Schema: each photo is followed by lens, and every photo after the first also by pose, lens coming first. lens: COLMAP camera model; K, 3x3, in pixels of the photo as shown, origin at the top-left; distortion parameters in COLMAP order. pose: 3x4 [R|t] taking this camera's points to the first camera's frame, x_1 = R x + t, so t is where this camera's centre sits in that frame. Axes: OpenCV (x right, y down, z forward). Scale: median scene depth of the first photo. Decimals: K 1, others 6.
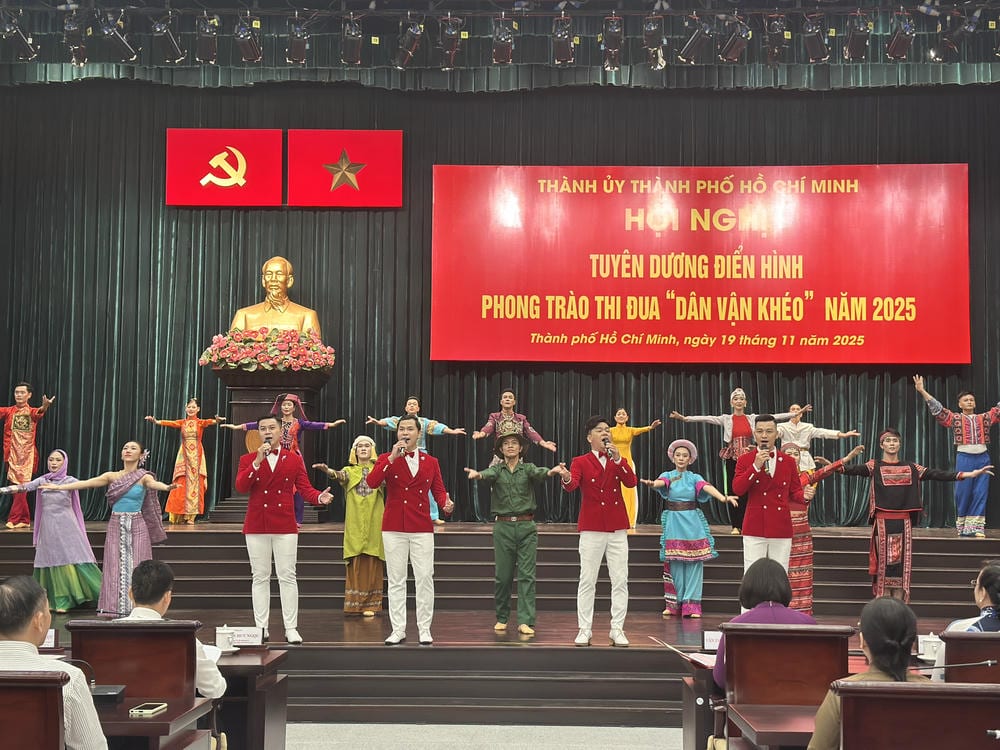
lens RADIAL K [[1424.1, 0, 507.2], [0, 1424.1, 381.2], [0, 0, 1]] dist [0.104050, 0.000000]
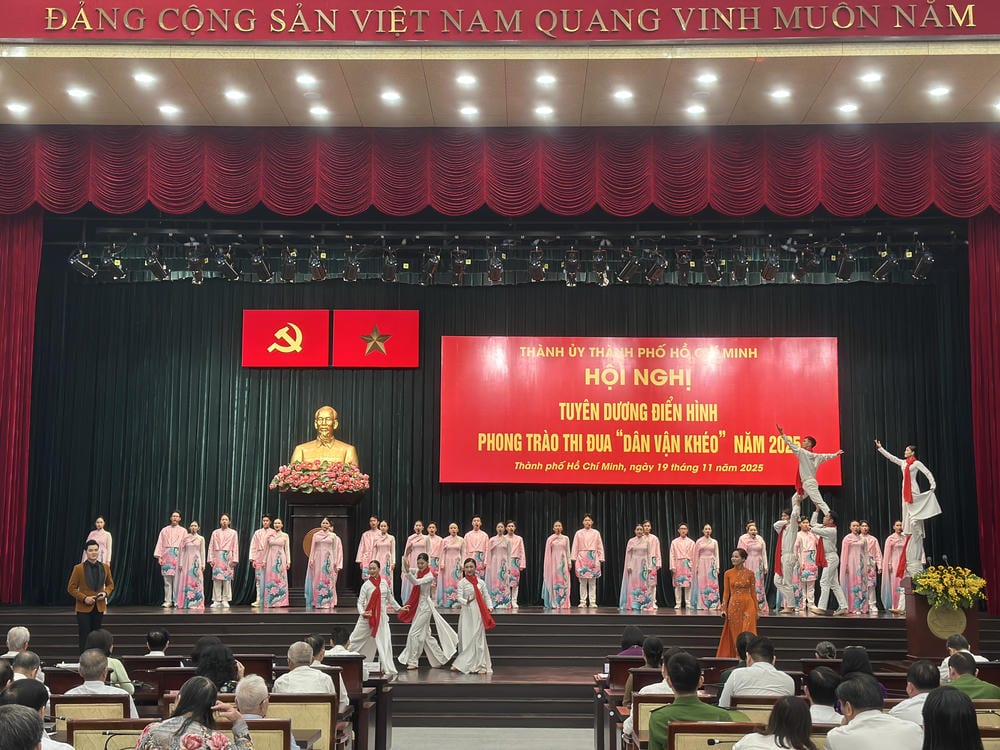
lens RADIAL K [[1424.1, 0, 500.1], [0, 1424.1, 378.0], [0, 0, 1]] dist [0.104050, 0.000000]
pose [[0.999973, -0.001984, 0.007014, -0.006700], [0.002384, 0.998337, -0.057604, -0.035755], [-0.006888, 0.057619, 0.998315, -0.337627]]
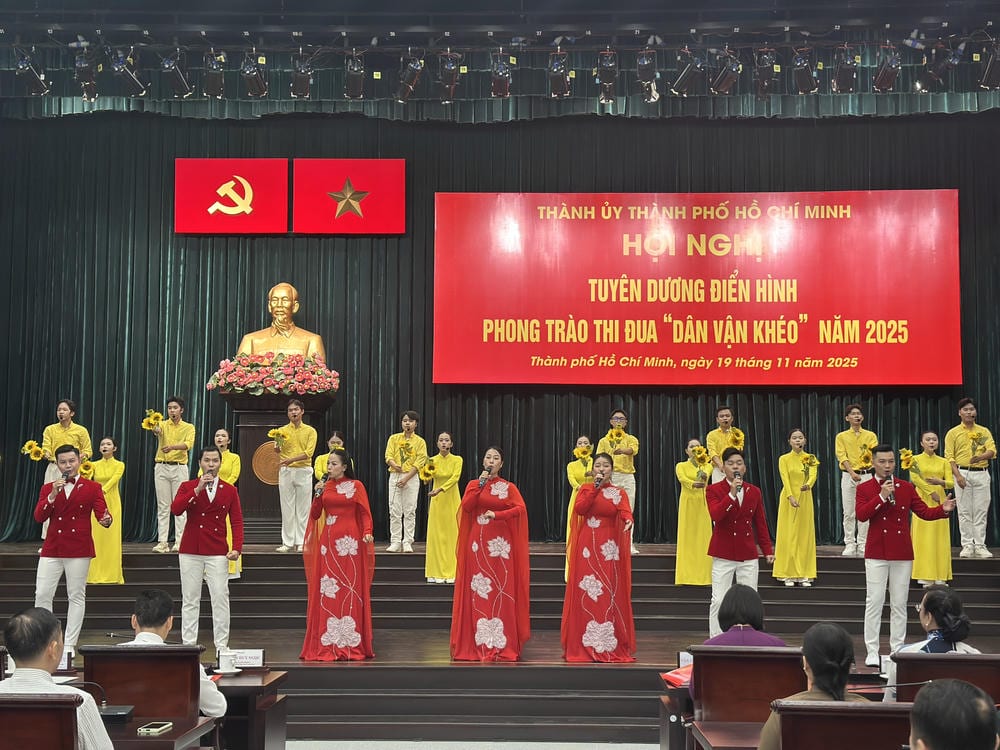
lens RADIAL K [[1424.1, 0, 507.9], [0, 1424.1, 379.2], [0, 0, 1]] dist [0.104050, 0.000000]
pose [[0.999974, -0.003945, -0.005991, 0.005982], [0.003872, 0.999919, -0.012145, -0.005090], [0.006039, 0.012122, 0.999908, -0.021416]]
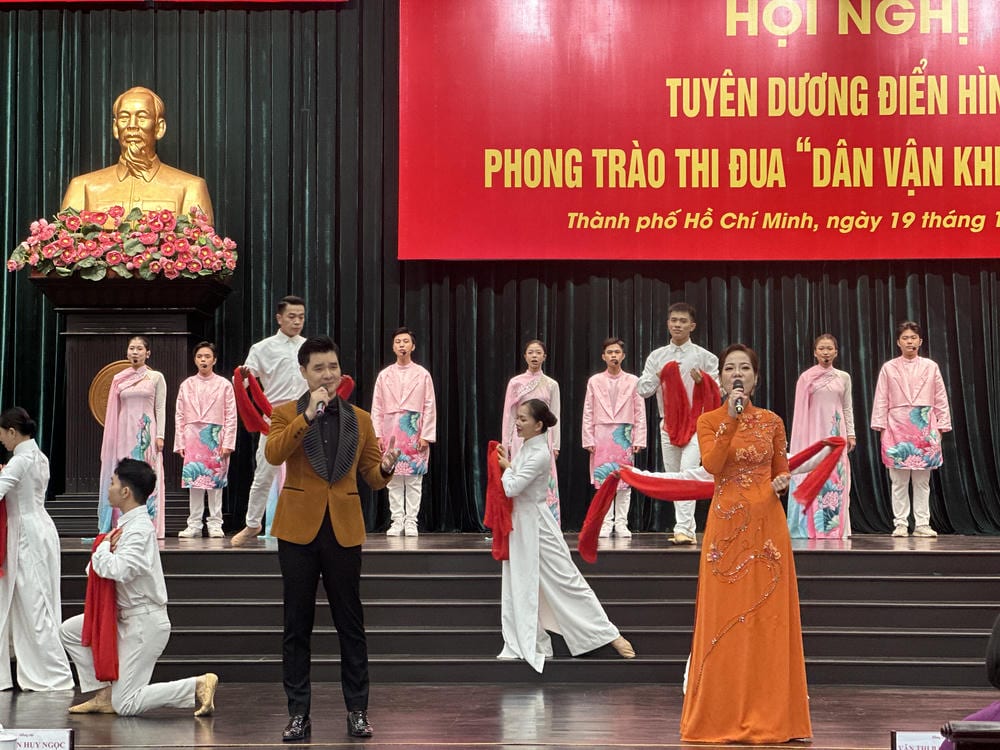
lens RADIAL K [[2271.4, 0, 495.3], [0, 2271.4, 356.1], [0, 0, 1]] dist [0.136357, 0.000000]
pose [[0.999838, -0.009345, -0.015370, 0.000558], [0.009666, 0.999734, 0.020956, 0.005836], [0.015170, -0.021101, 0.999662, 0.053714]]
